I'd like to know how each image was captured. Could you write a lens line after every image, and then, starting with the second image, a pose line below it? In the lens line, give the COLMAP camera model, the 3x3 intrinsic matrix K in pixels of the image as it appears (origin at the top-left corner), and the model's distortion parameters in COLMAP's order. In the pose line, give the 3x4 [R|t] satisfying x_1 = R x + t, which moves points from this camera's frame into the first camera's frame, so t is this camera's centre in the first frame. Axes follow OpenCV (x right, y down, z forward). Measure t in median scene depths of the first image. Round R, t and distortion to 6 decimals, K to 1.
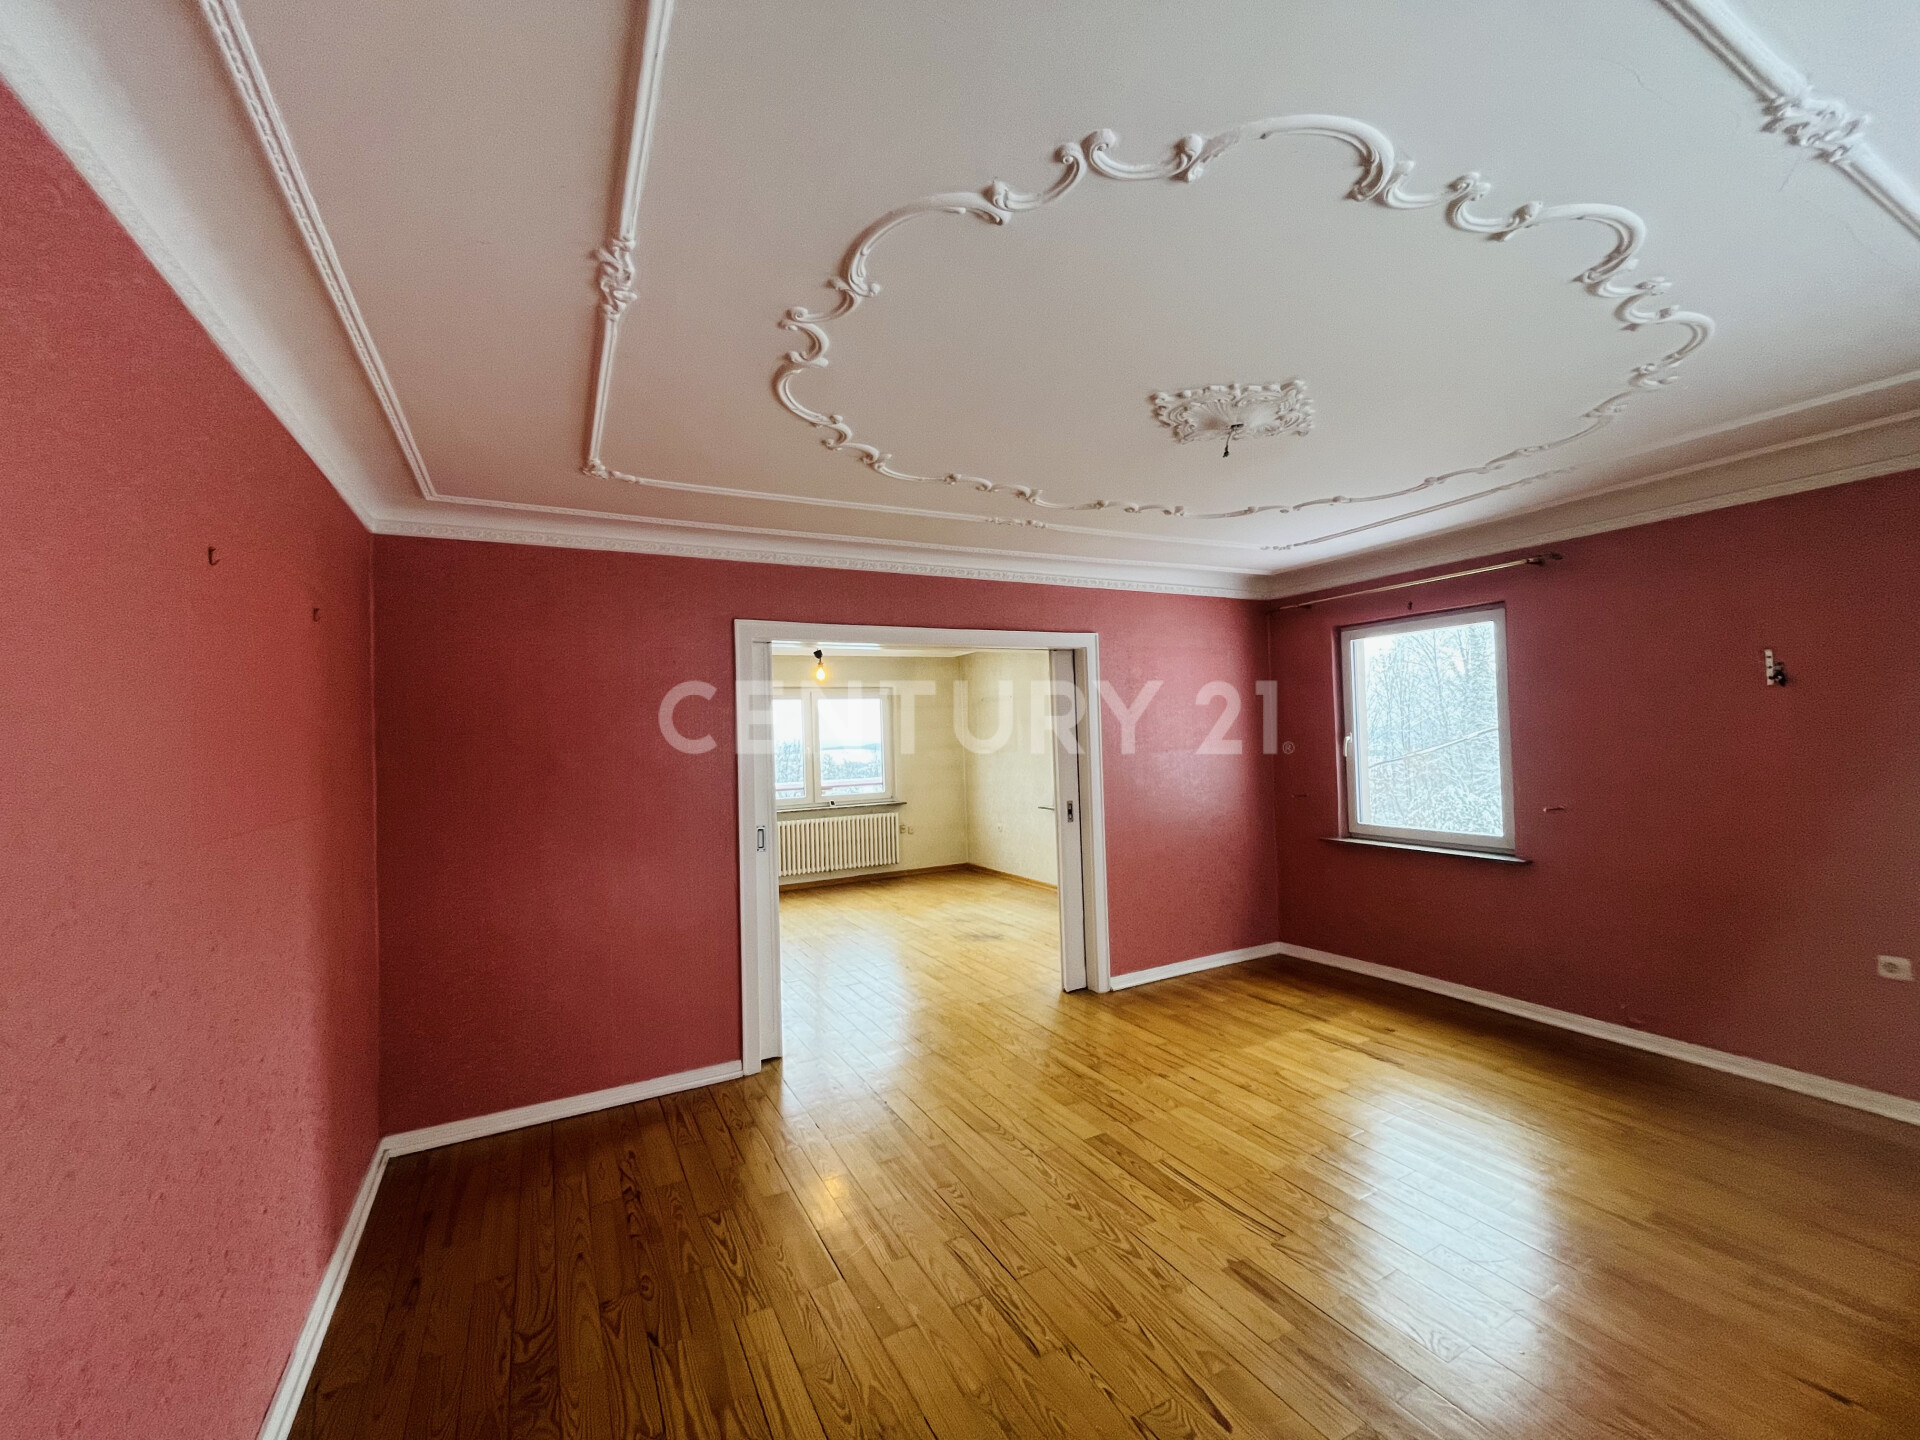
lens RADIAL K [[774.3, 0, 957.0], [0, 774.3, 719.8], [0, 0, 1]] dist [0.001037, 0.000052]
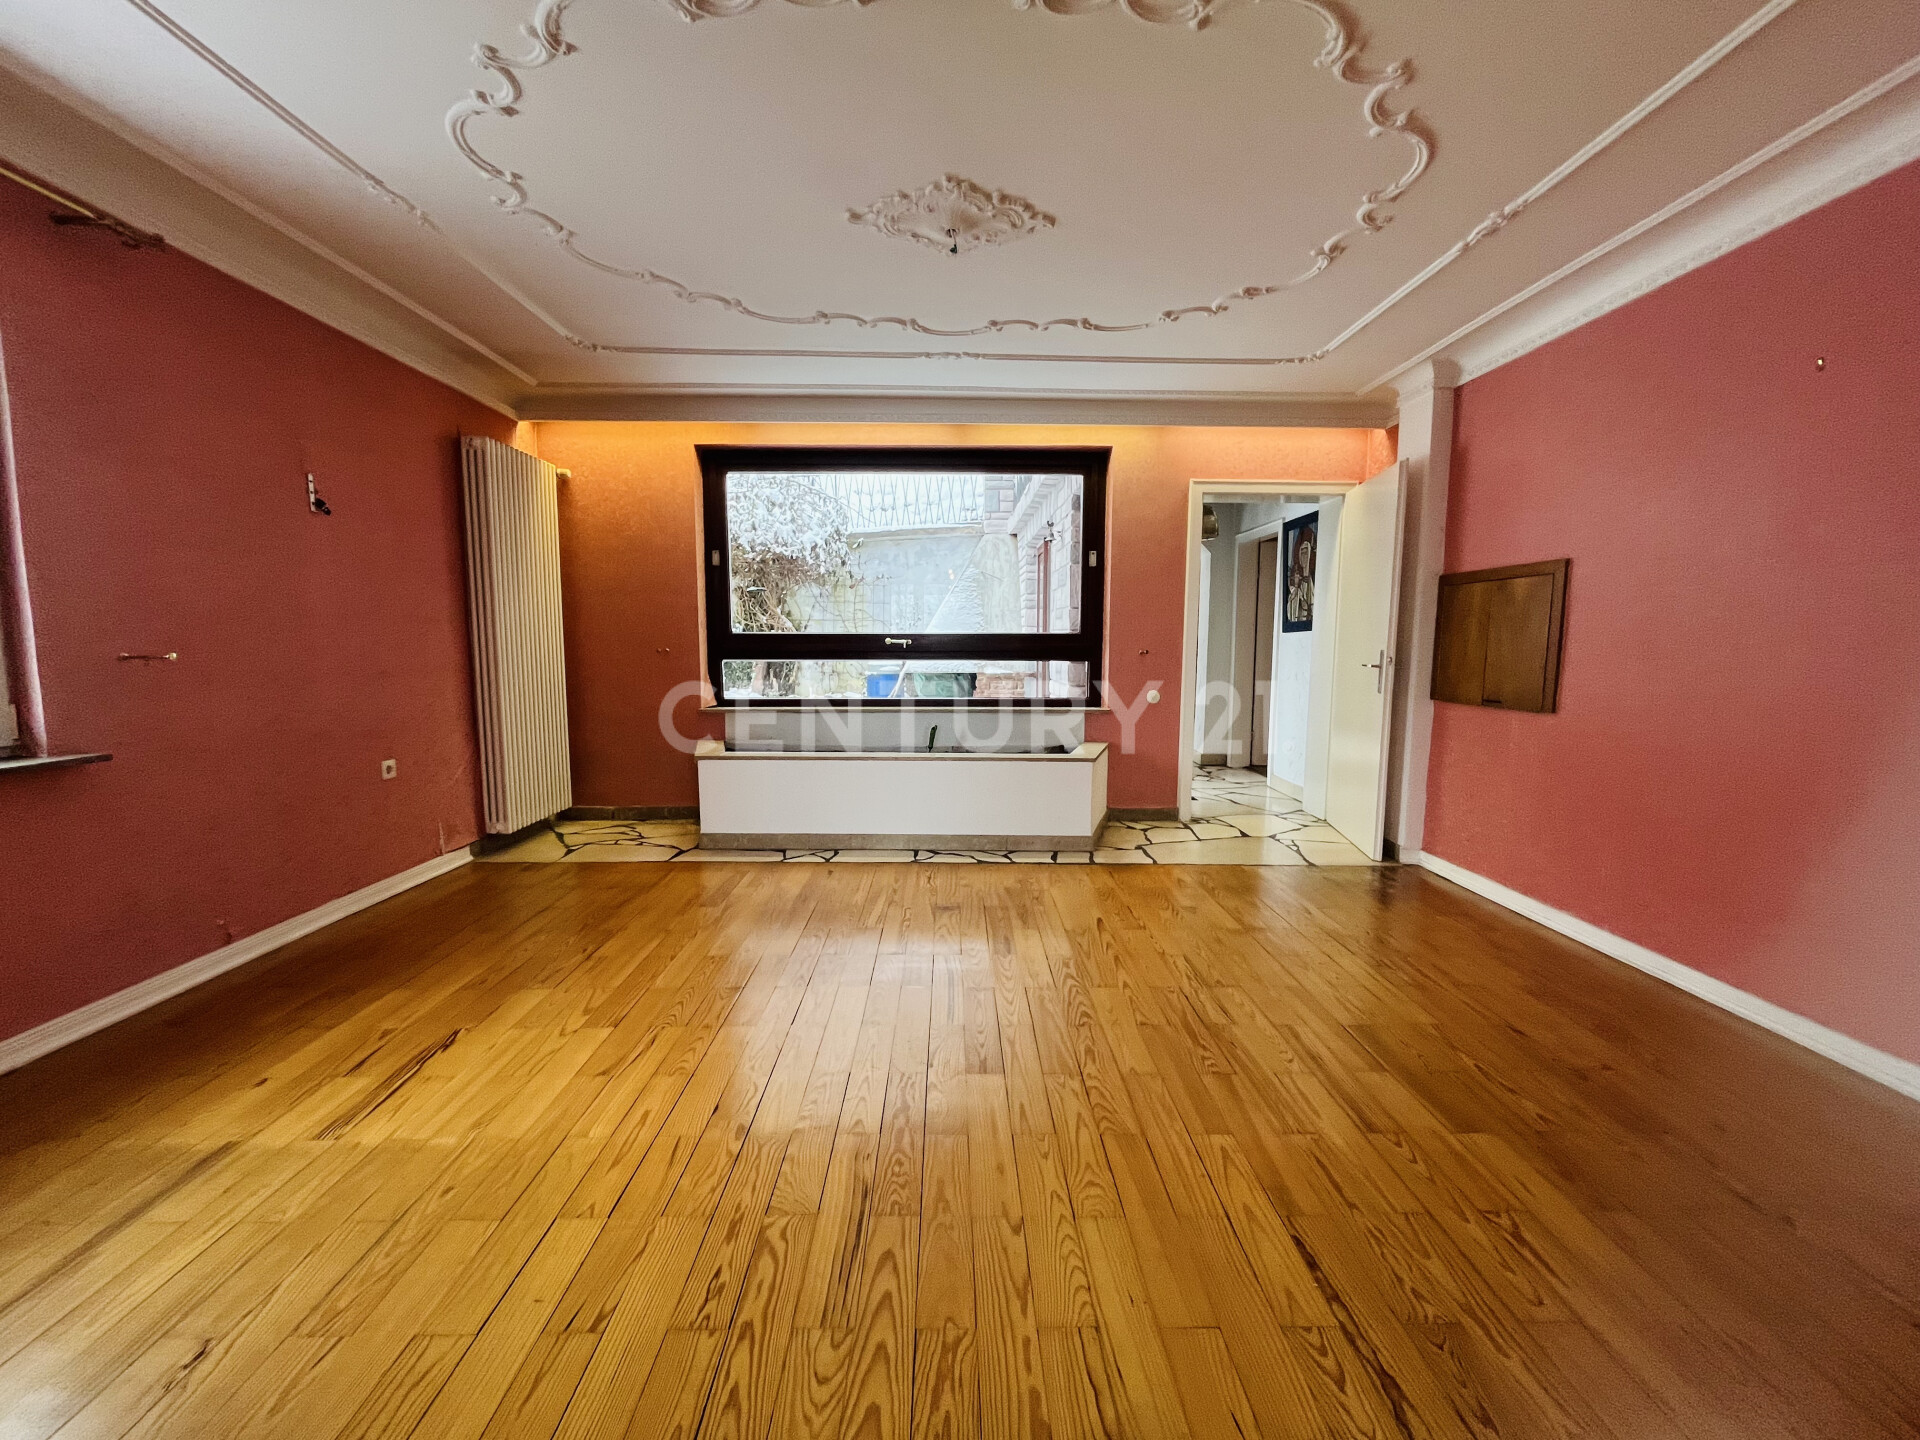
lens RADIAL K [[774.3, 0, 964.3], [0, 774.3, 717.2], [0, 0, 1]] dist [0.001037, 0.000052]
pose [[-0.890045, -0.018718, 0.455488, -0.123477], [0.012536, 0.997774, 0.065498, 0.172677], [-0.455700, 0.064006, -0.887829, 1.649503]]
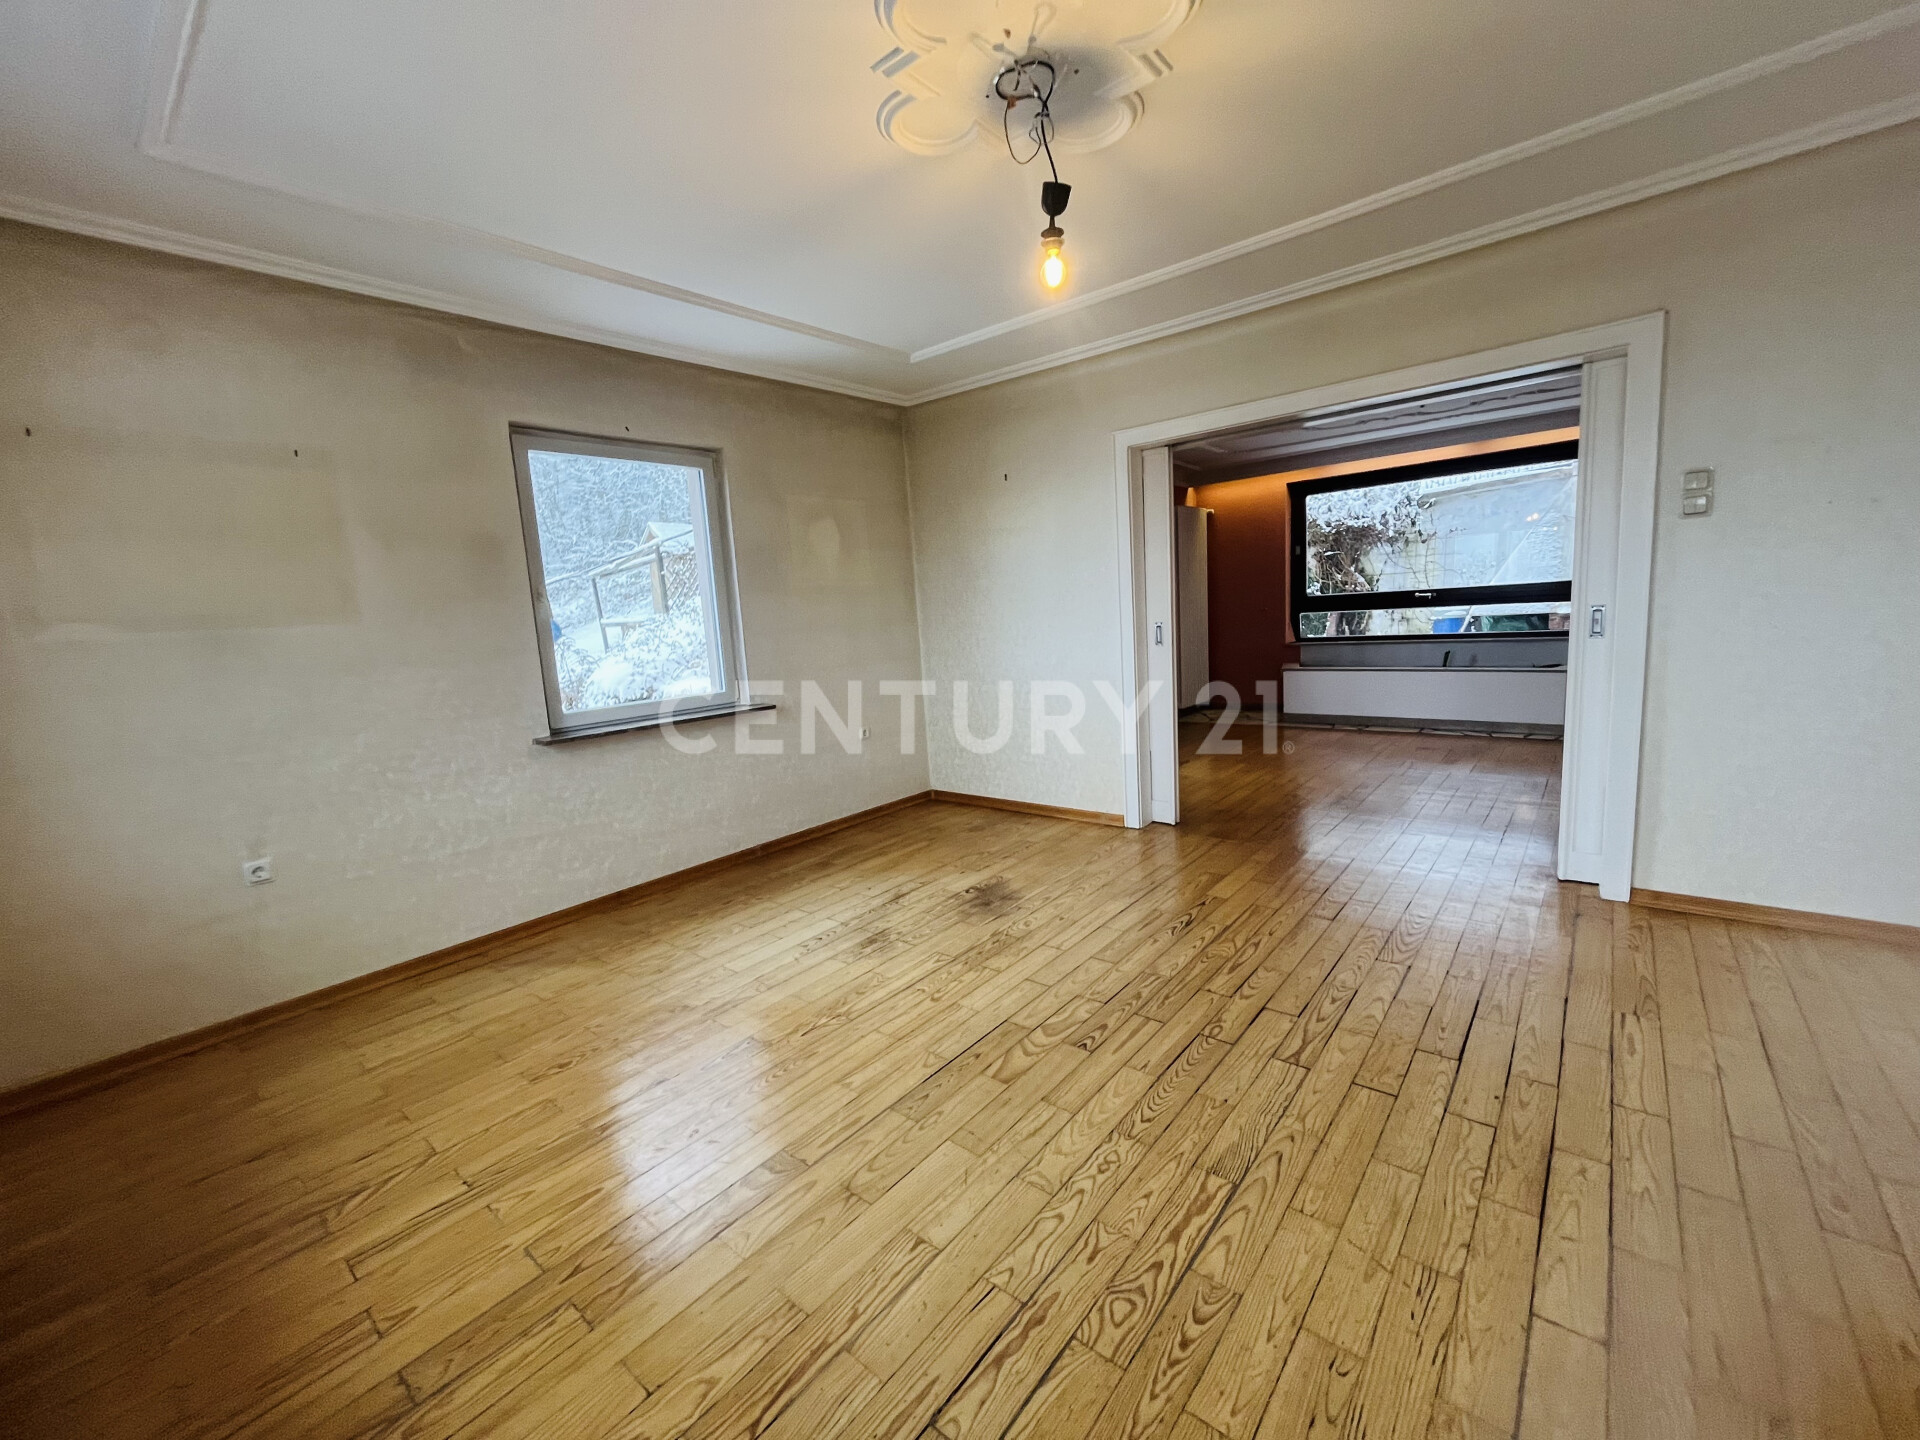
lens RADIAL K [[774.3, 0, 967.5], [0, 774.3, 720.4], [0, 0, 1]] dist [0.001037, 0.000052]
pose [[-0.377309, -0.077241, 0.922861, -0.758798], [0.050285, 0.993337, 0.103699, 0.182088], [-0.924721, 0.085533, -0.370911, 2.283868]]
